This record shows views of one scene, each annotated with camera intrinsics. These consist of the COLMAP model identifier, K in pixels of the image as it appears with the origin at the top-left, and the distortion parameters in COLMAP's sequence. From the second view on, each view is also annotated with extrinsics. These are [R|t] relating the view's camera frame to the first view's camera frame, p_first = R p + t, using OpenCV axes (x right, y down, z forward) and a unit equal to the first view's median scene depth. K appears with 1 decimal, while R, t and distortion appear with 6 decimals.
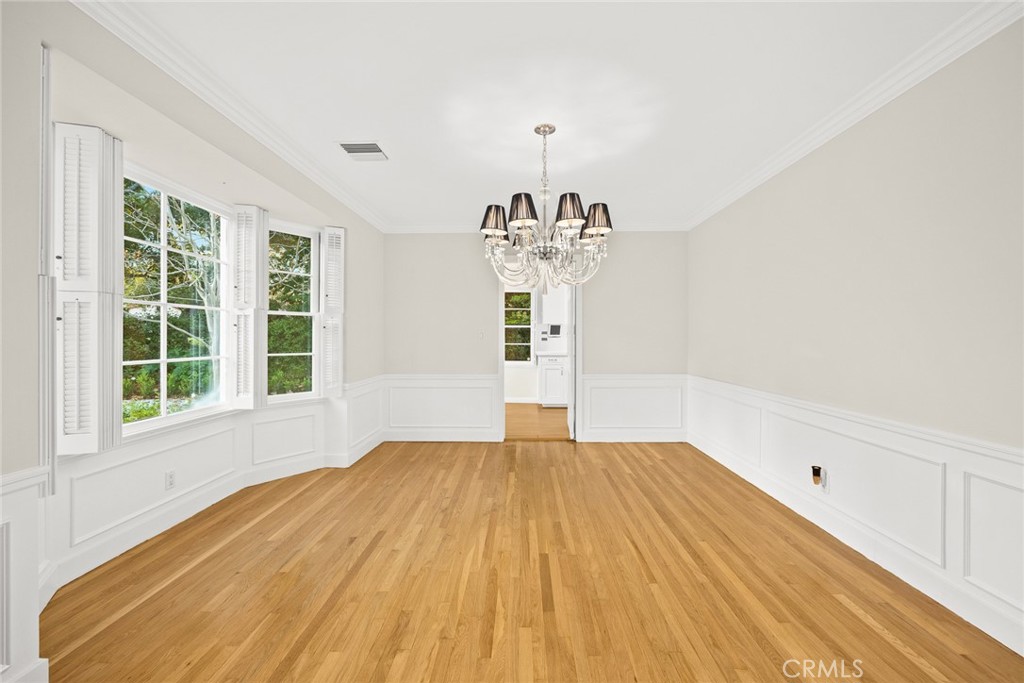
lens RADIAL K [[411.2, 0, 511.4], [0, 411.2, 338.2], [0, 0, 1]] dist [0.002640, 0.000091]
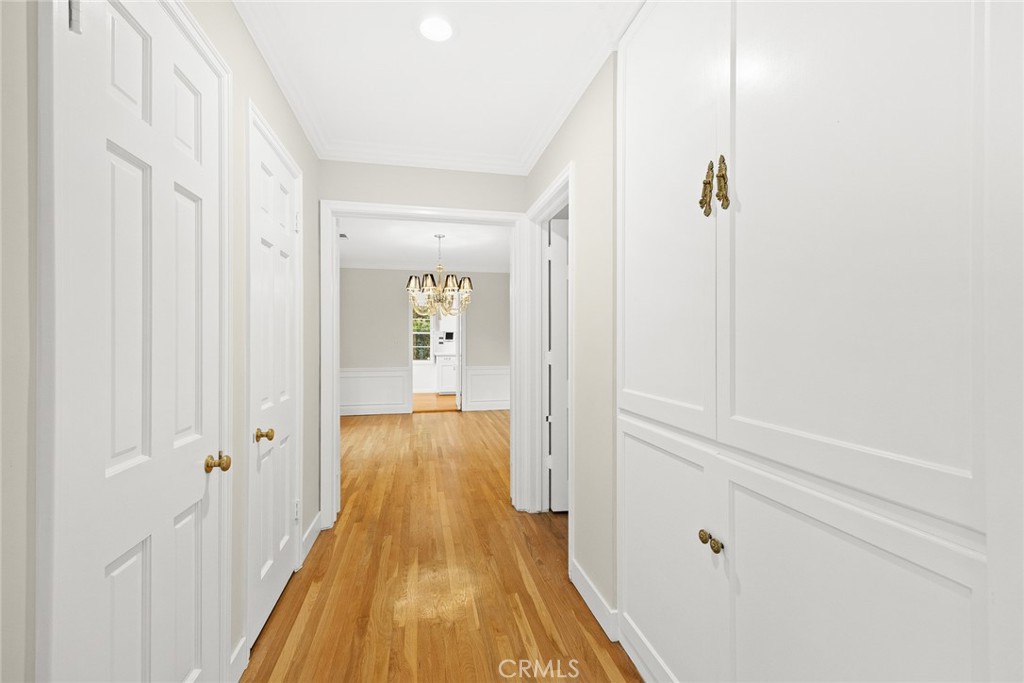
lens RADIAL K [[411.2, 0, 509.4], [0, 411.2, 341.4], [0, 0, 1]] dist [0.002640, 0.000091]
pose [[0.970920, 0.000046, 0.239406, -0.051836], [0.000237, 0.999999, -0.001150, -0.002415], [-0.239406, 0.001173, 0.970919, -0.776385]]
